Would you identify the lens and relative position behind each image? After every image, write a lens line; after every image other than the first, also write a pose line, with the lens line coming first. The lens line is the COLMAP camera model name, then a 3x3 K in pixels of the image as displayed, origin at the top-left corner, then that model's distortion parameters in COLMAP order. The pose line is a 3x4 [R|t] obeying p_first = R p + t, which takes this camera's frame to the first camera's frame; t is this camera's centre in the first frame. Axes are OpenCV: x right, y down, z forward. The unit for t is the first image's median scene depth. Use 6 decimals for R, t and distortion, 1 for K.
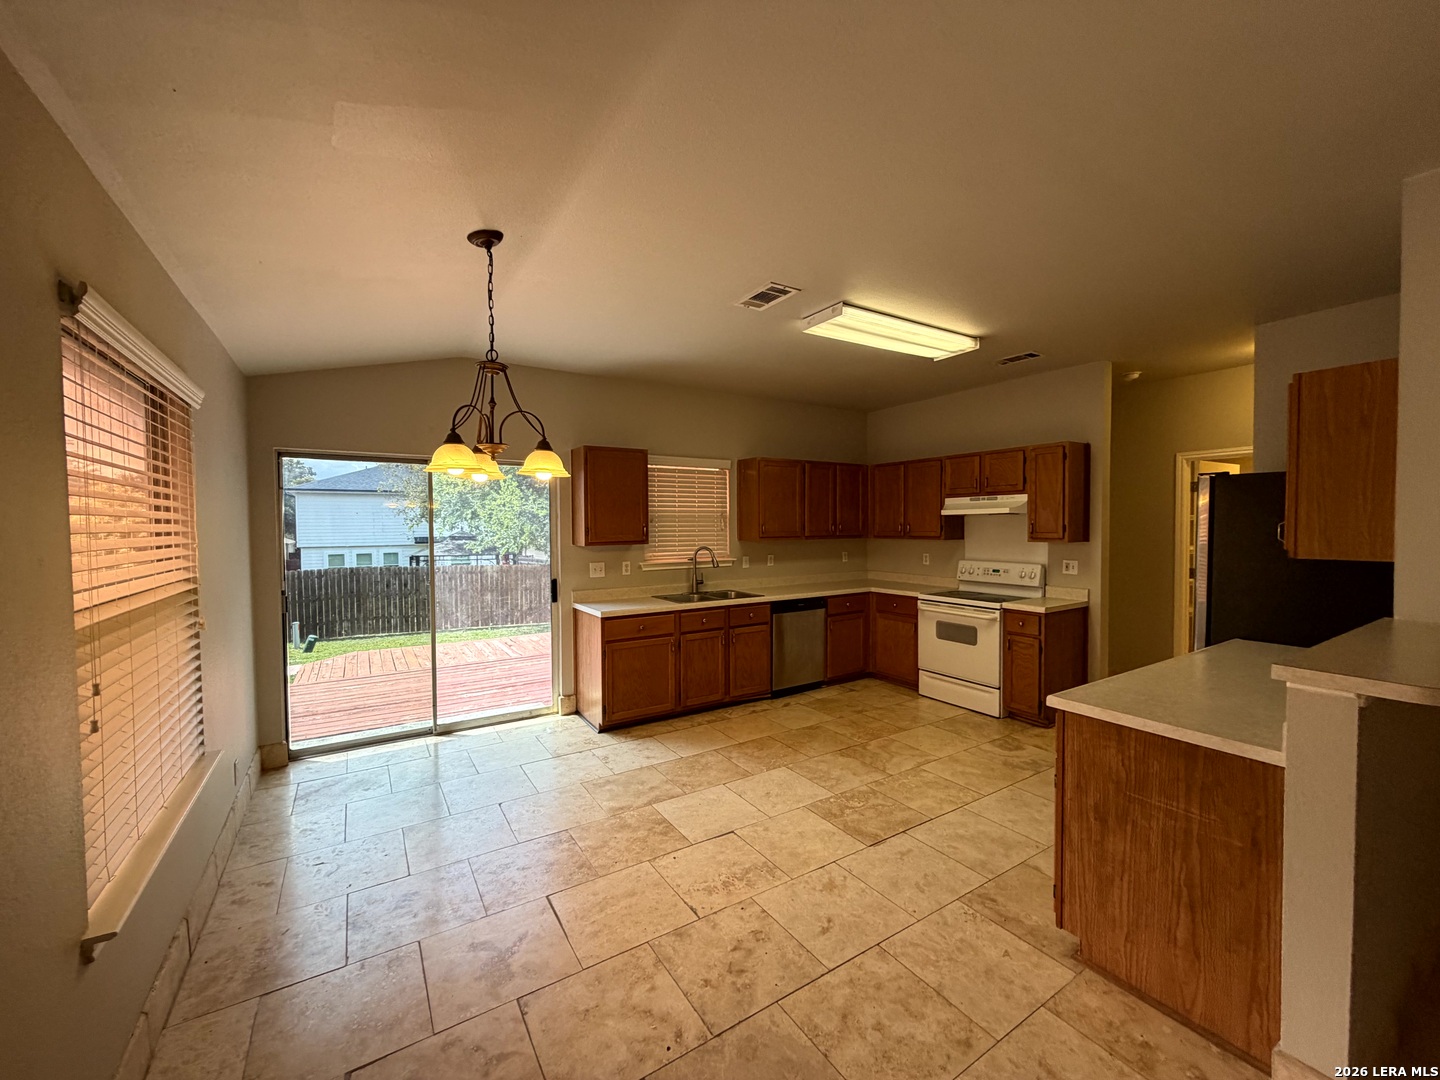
lens RADIAL K [[573.4, 0, 717.8], [0, 573.4, 539.9], [0, 0, 1]] dist [-0.001192, 0.000966]
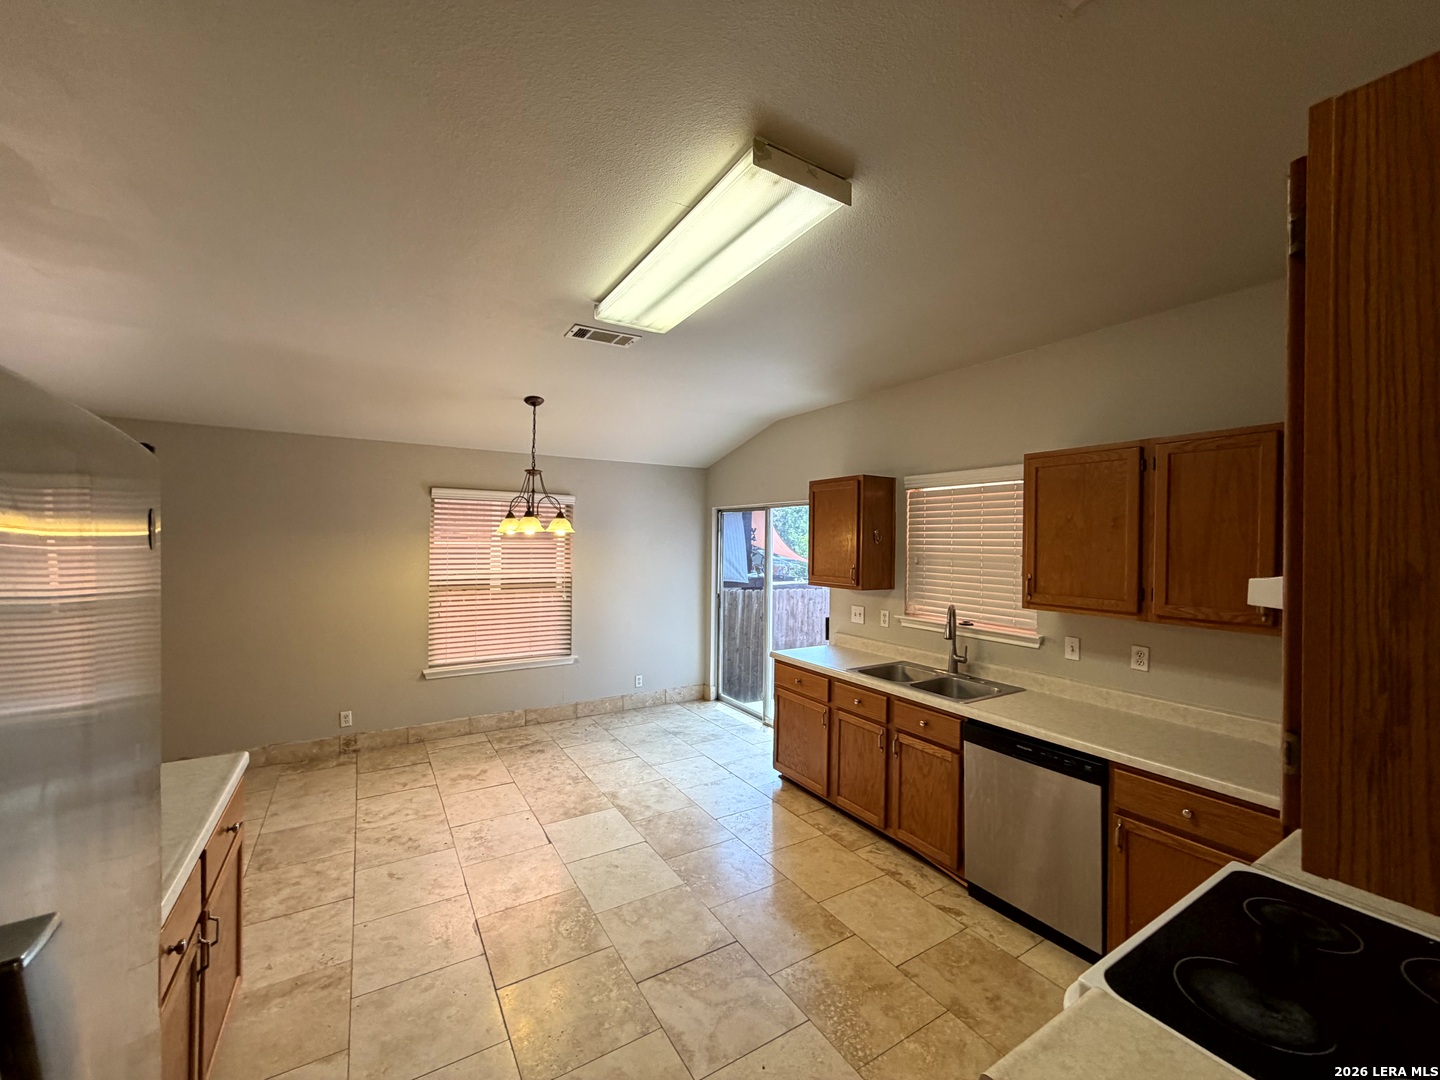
lens RADIAL K [[573.4, 0, 716.3], [0, 573.4, 539.5], [0, 0, 1]] dist [-0.001192, 0.000966]
pose [[-0.013907, 0.006210, -0.999884, 1.005834], [-0.039147, 0.999211, 0.006750, -0.090657], [0.999137, 0.039236, -0.013653, 1.165534]]
